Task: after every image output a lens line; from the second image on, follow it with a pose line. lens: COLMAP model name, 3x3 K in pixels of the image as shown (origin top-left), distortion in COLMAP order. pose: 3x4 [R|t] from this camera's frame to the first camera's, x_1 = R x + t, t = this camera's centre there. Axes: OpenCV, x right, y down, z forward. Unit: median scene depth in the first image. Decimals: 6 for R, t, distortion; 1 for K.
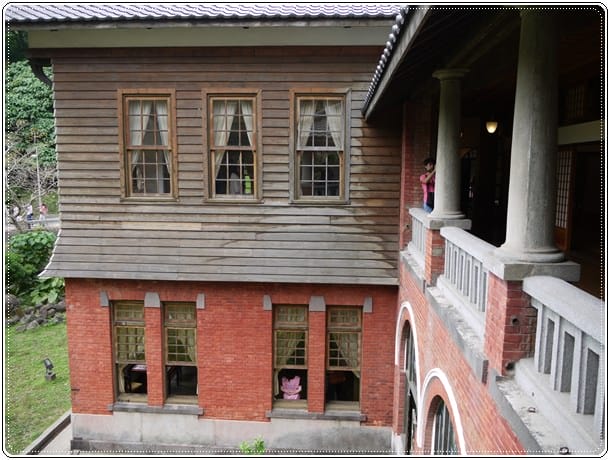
lens RADIAL K [[501.3, 0, 305.0], [0, 501.3, 230.0], [0, 0, 1]] dist [-0.019152, -0.002552]
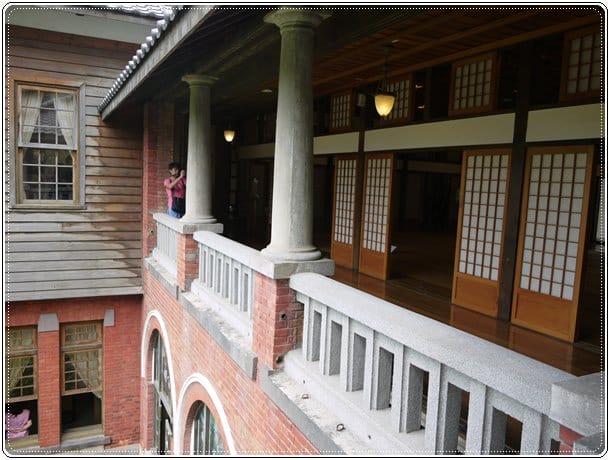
lens RADIAL K [[501.3, 0, 305.0], [0, 501.3, 230.0], [0, 0, 1]] dist [-0.019152, -0.002552]
pose [[0.862200, -0.020707, 0.506144, -0.029626], [0.026679, 0.999634, -0.004550, 0.001146], [-0.505864, 0.017426, 0.862437, 0.017526]]
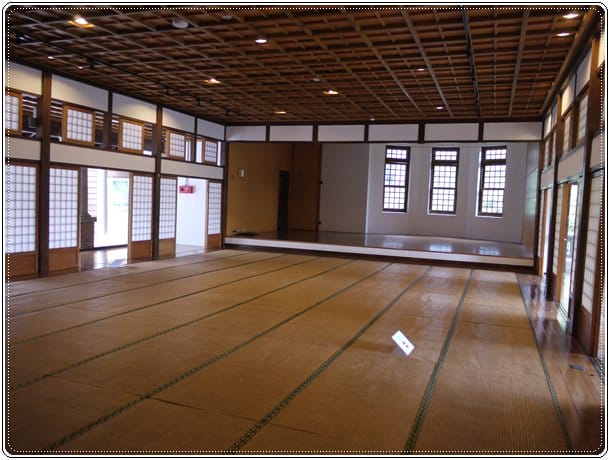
lens RADIAL K [[501.3, 0, 305.0], [0, 501.3, 230.0], [0, 0, 1]] dist [-0.019152, -0.002552]
pose [[-0.955527, -0.062169, 0.288275, -0.105450], [-0.007919, 0.982583, 0.185655, -0.046164], [-0.294796, 0.175116, -0.939377, 0.381828]]
